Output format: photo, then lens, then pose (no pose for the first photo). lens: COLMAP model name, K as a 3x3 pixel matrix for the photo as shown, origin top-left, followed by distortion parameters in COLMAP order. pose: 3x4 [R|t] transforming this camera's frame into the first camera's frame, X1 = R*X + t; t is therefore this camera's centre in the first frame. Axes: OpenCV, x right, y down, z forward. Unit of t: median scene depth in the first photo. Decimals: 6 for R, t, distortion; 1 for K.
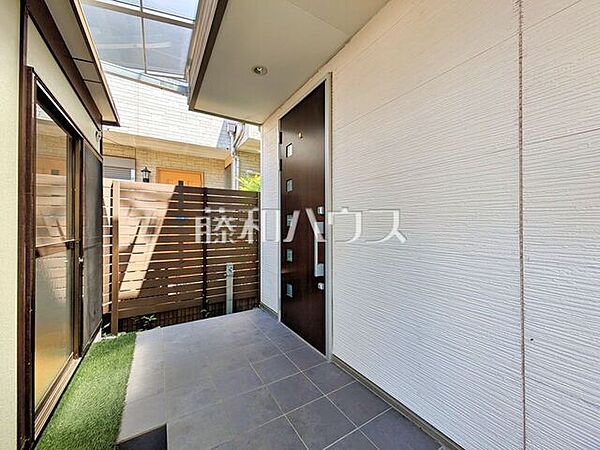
lens RADIAL K [[239.4, 0, 302.7], [0, 239.4, 224.0], [0, 0, 1]] dist [0.001836, 0.000905]
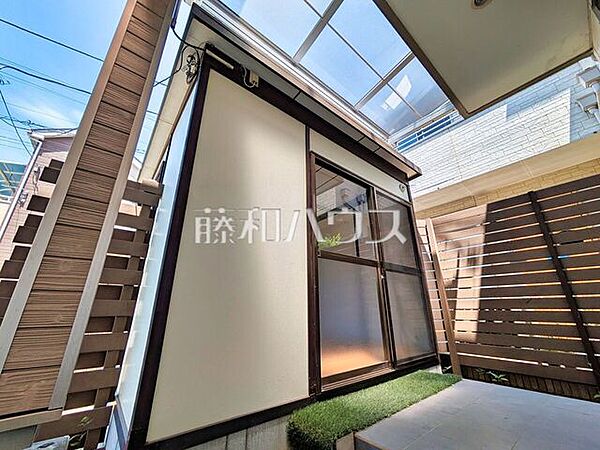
lens RADIAL K [[239.4, 0, 302.7], [0, 239.4, 224.0], [0, 0, 1]] dist [0.001836, 0.000905]
pose [[0.138097, -0.337637, -0.931091, 0.146407], [0.011923, 0.940597, -0.339316, 0.193790], [0.990347, 0.035757, 0.133919, 0.275538]]
